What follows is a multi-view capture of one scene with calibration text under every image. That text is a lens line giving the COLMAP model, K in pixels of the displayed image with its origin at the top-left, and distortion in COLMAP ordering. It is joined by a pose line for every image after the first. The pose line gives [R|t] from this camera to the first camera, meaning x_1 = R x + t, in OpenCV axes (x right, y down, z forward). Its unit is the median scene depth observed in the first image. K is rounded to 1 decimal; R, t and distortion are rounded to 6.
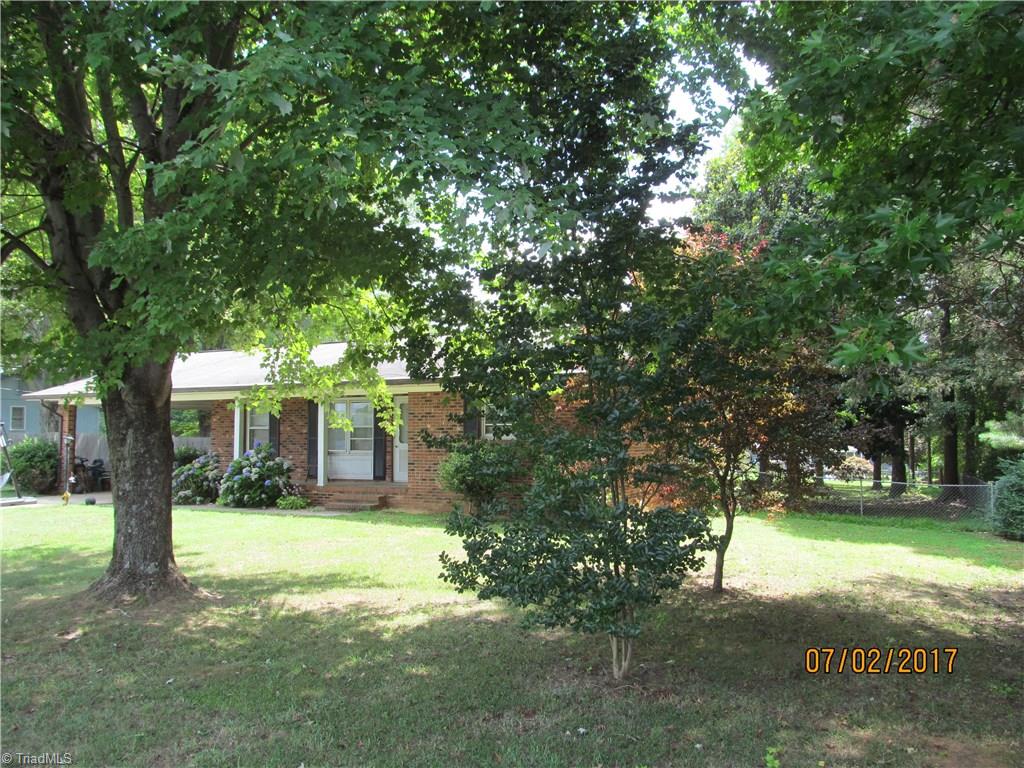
lens RADIAL K [[840.2, 0, 512.0], [0, 840.2, 384.0], [0, 0, 1]] dist [-0.021508, -0.005124]
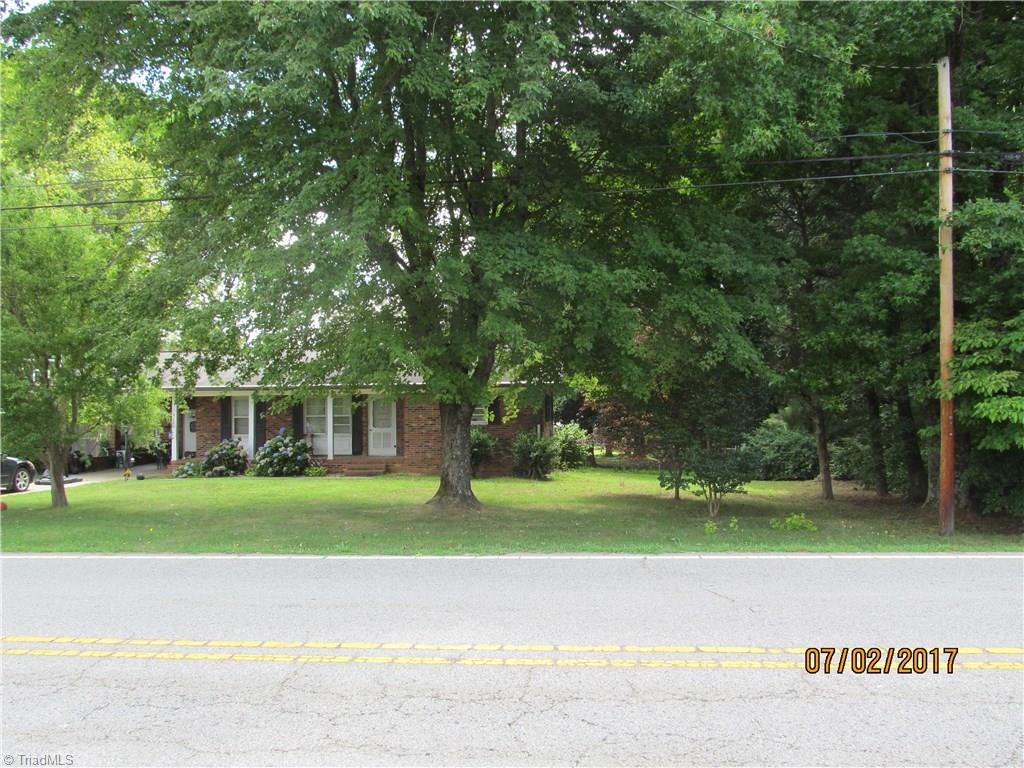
lens RADIAL K [[842.2, 0, 492.5], [0, 842.2, 379.4], [0, 0, 1]] dist [-0.006599, 0.005424]
pose [[0.937698, 0.006291, 0.347394, -0.560122], [-0.013480, 0.999742, 0.018281, -0.048764], [-0.347190, -0.021825, 0.937541, -0.482359]]
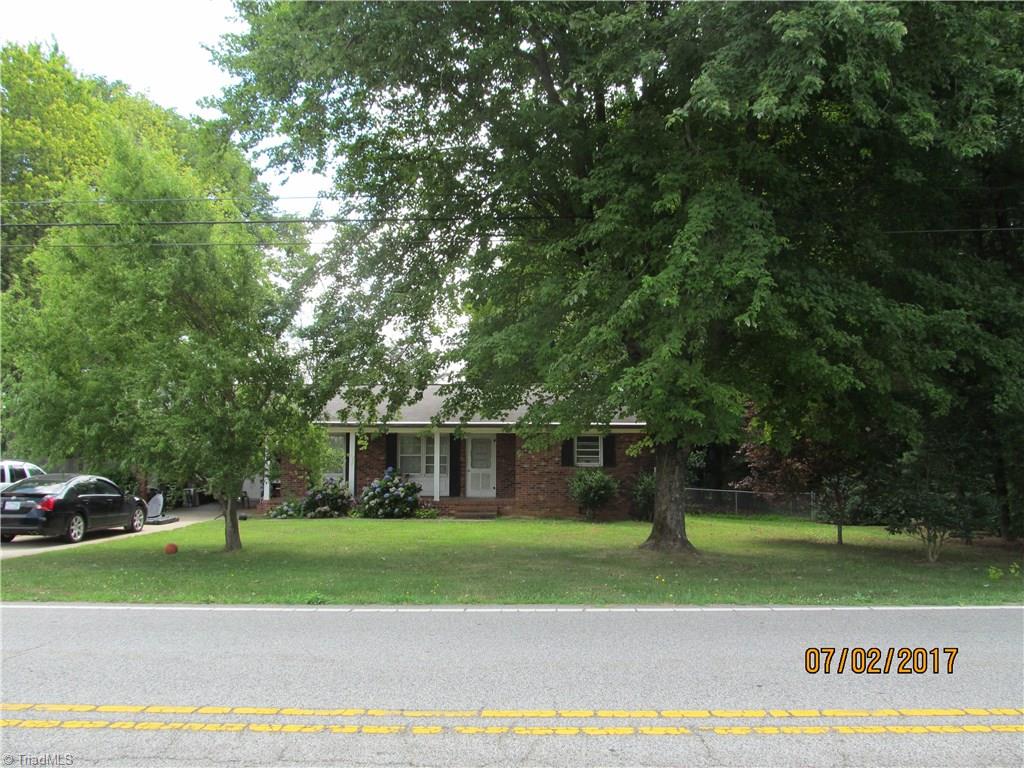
lens RADIAL K [[840.2, 0, 512.0], [0, 840.2, 384.0], [0, 0, 1]] dist [-0.021508, -0.005124]
pose [[0.902009, 0.042902, 0.429581, -0.849994], [-0.033534, 0.999006, -0.029358, -0.034462], [-0.430413, 0.012075, 0.902551, -0.309323]]
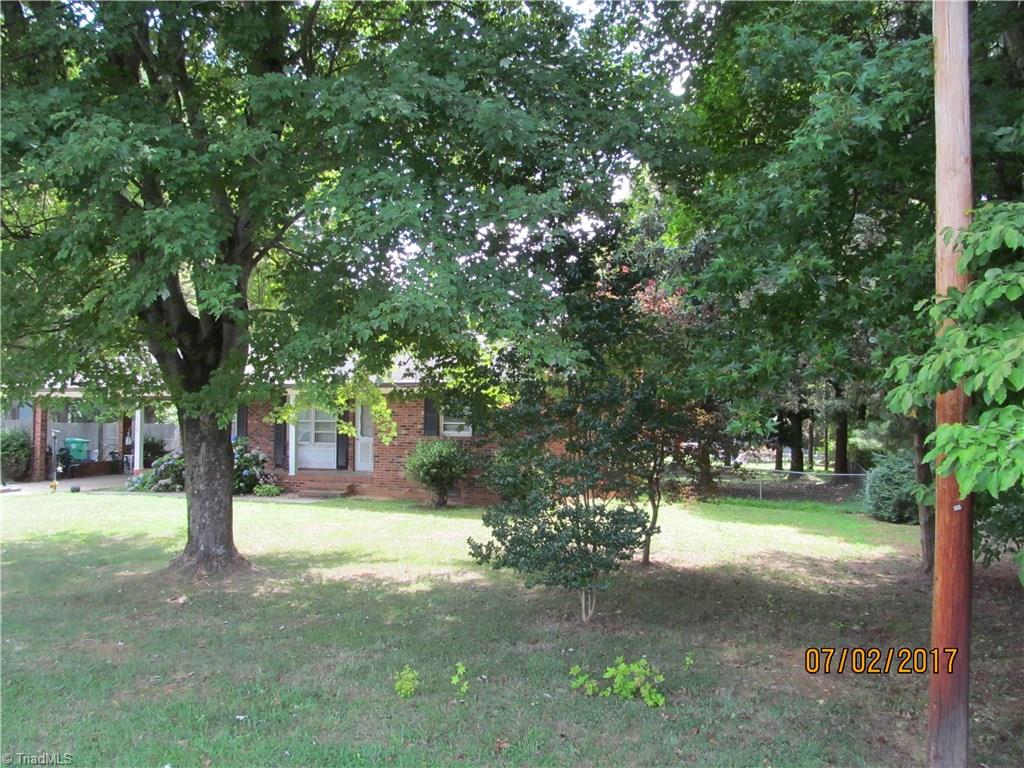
lens RADIAL K [[830.7, 0, 512.0], [0, 830.7, 384.0], [0, 0, 1]] dist [-0.025129, 0.004109]
pose [[0.995365, 0.010898, 0.095554, -0.052295], [-0.013061, 0.999672, 0.022036, -0.034548], [-0.095282, -0.023182, 0.995180, -0.153100]]
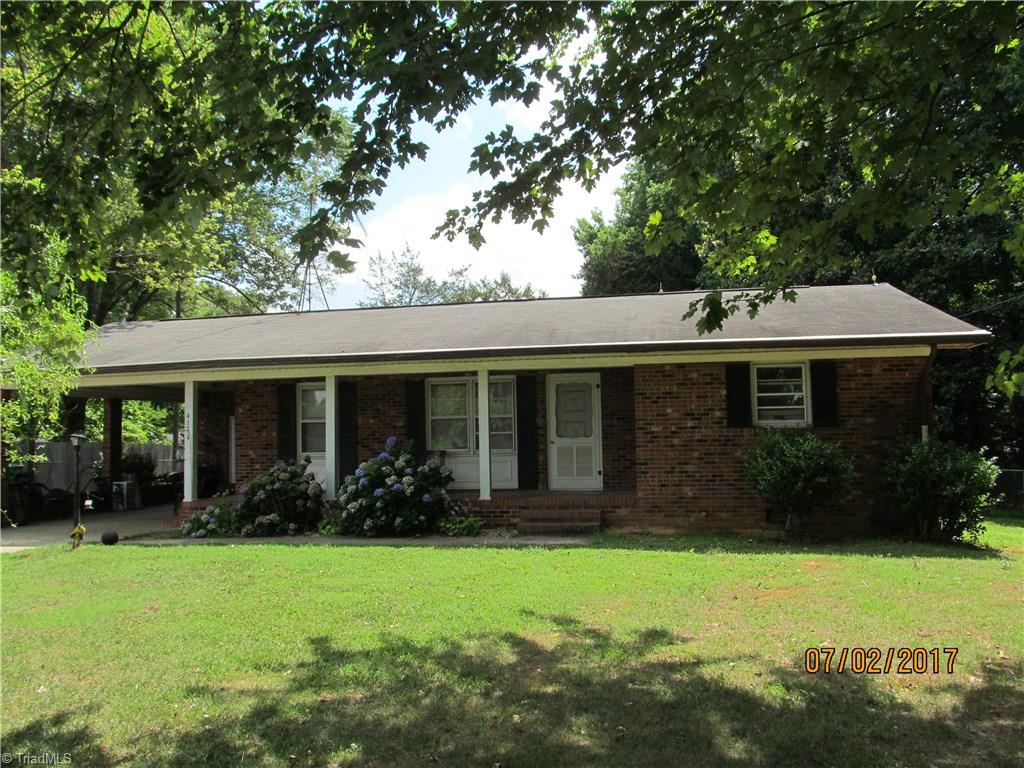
lens RADIAL K [[840.2, 0, 512.0], [0, 840.2, 384.0], [0, 0, 1]] dist [-0.021508, -0.005124]
pose [[0.961576, 0.001579, 0.274536, -0.483520], [-0.000568, 0.999993, -0.003763, 0.033983], [-0.274540, 0.003462, 0.961570, 0.392438]]
